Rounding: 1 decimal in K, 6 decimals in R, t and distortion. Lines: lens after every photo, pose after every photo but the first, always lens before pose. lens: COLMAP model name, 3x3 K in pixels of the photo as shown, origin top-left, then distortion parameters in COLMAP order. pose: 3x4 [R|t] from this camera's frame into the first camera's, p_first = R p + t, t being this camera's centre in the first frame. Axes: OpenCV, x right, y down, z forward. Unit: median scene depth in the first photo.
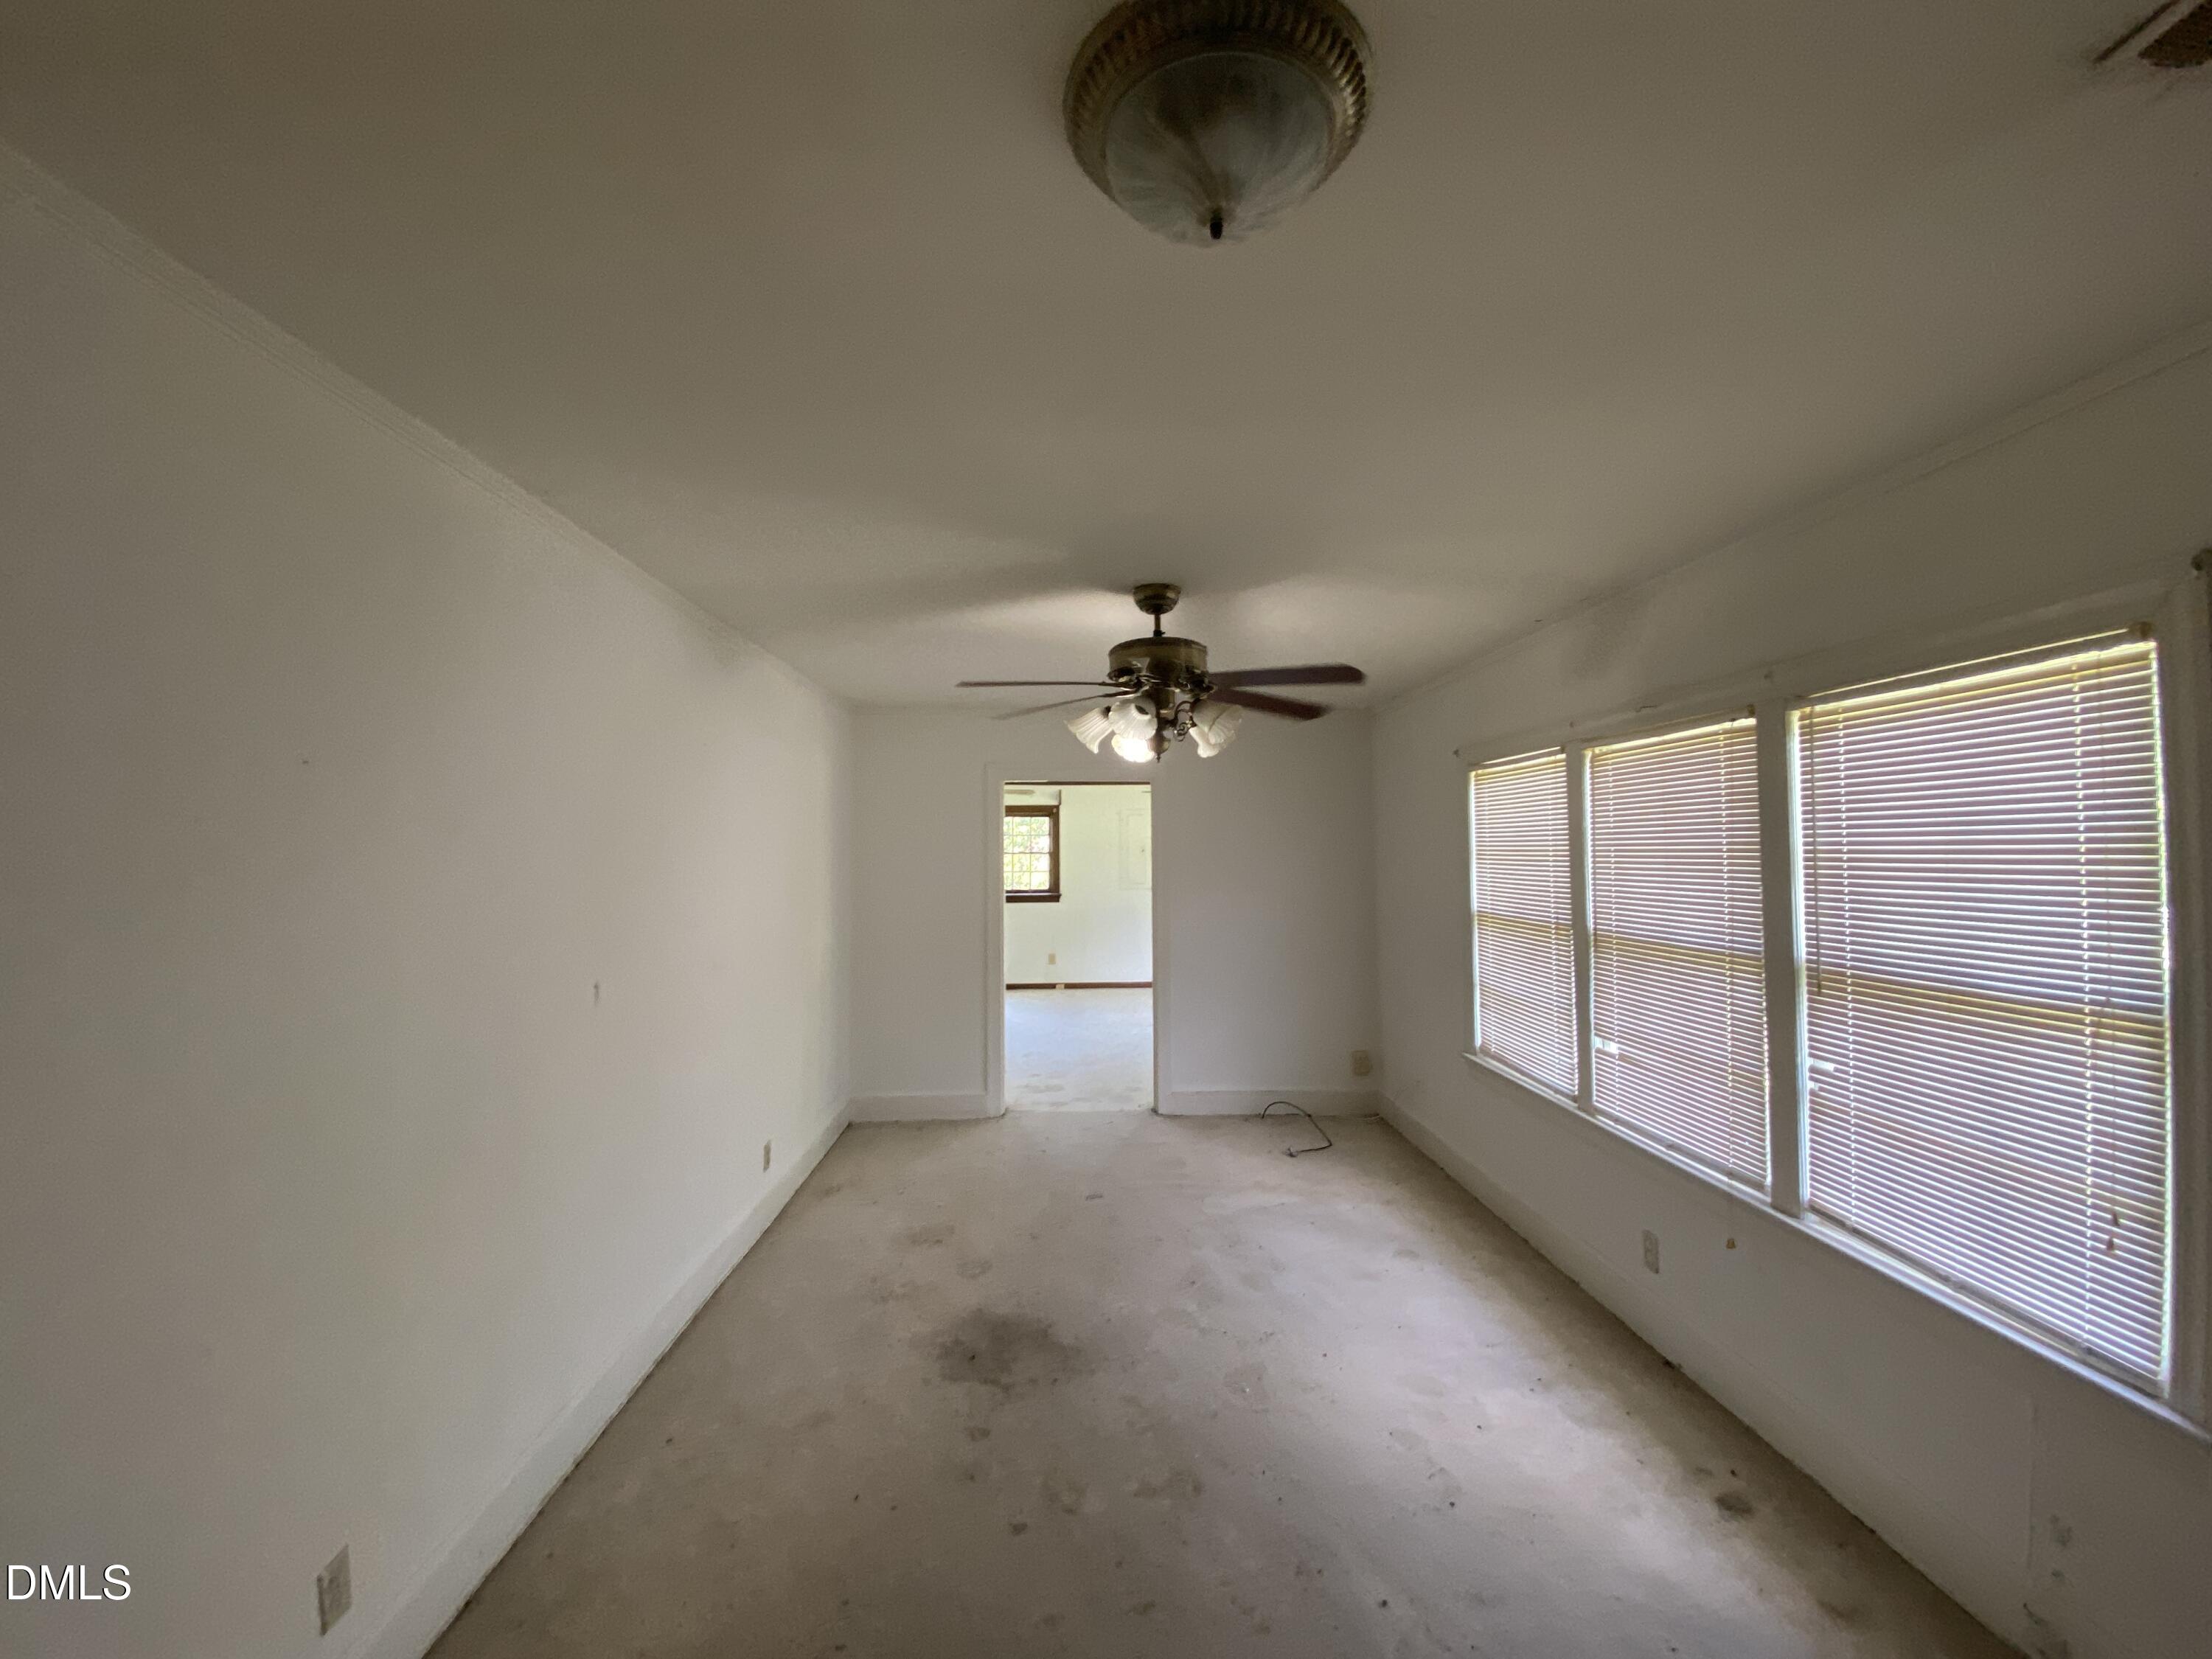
lens RADIAL K [[867.7, 0, 1107.2], [0, 867.7, 824.9], [0, 0, 1]] dist [-0.013858, -0.007175]
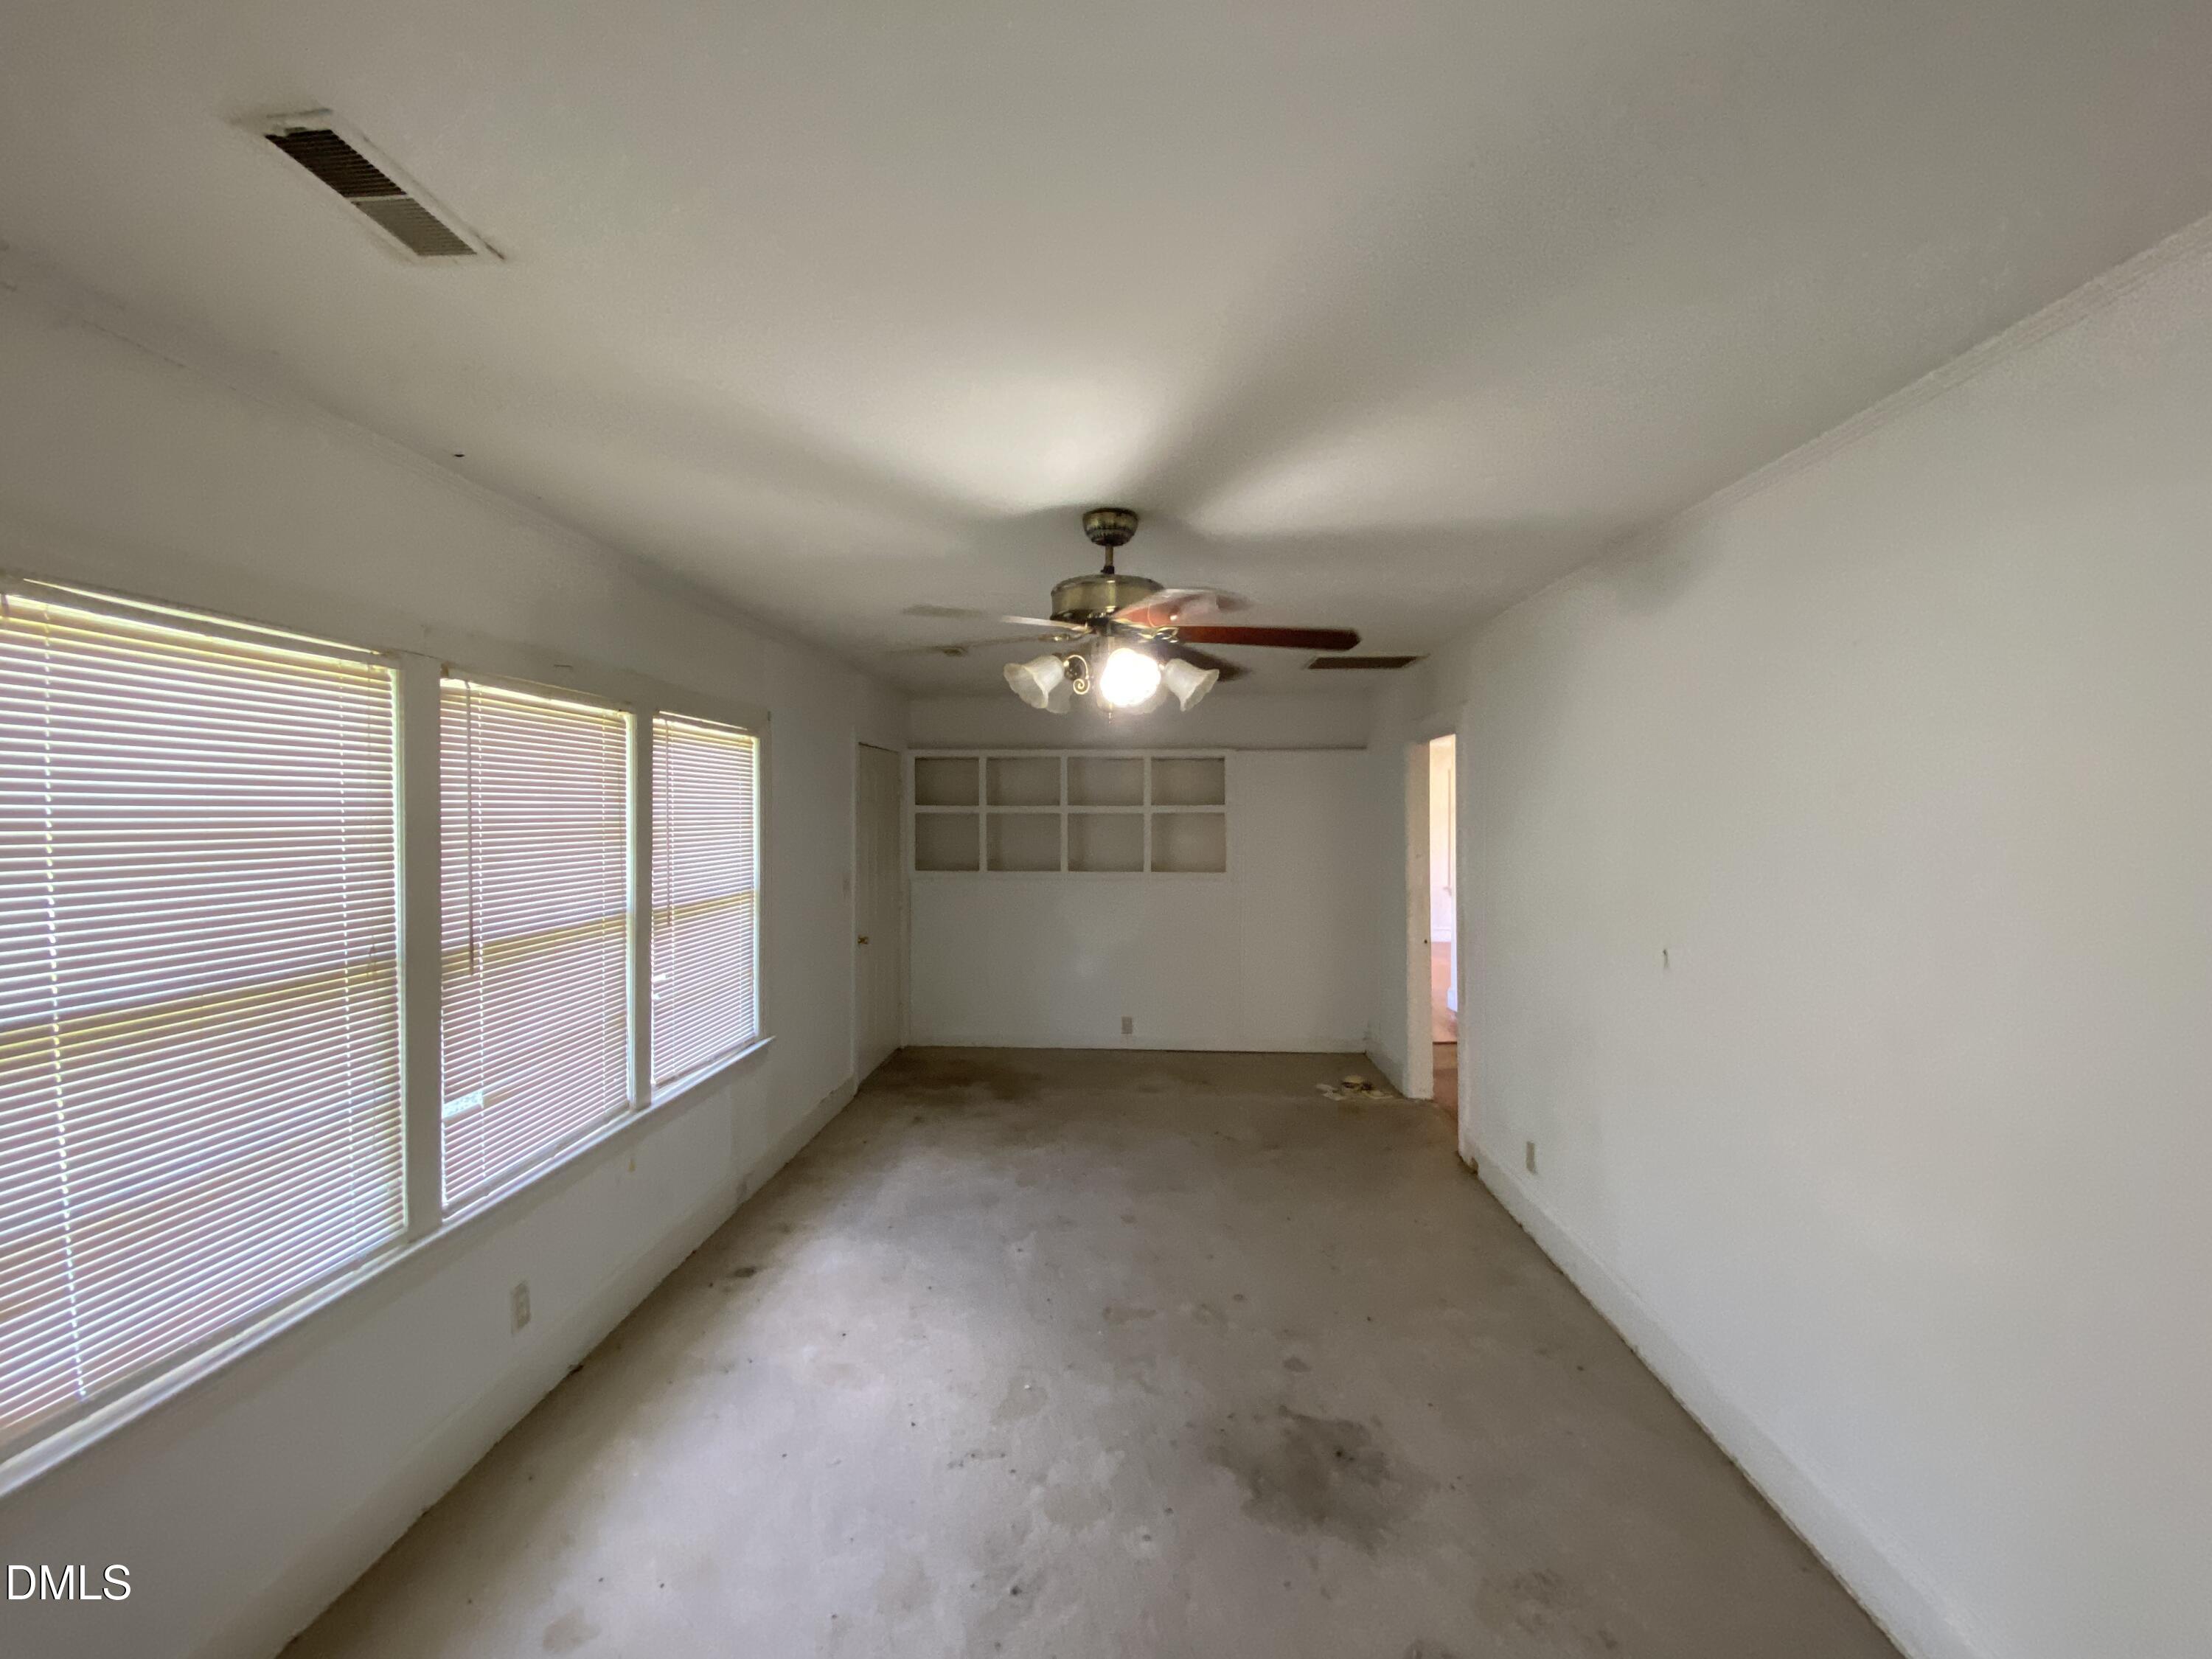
lens RADIAL K [[867.7, 0, 1107.2], [0, 867.7, 822.0], [0, 0, 1]] dist [-0.013858, -0.007175]
pose [[-0.995529, 0.002956, 0.094410, -0.017992], [0.001240, 0.999833, -0.018235, 0.043728], [-0.094448, -0.018037, -0.995366, 1.919942]]
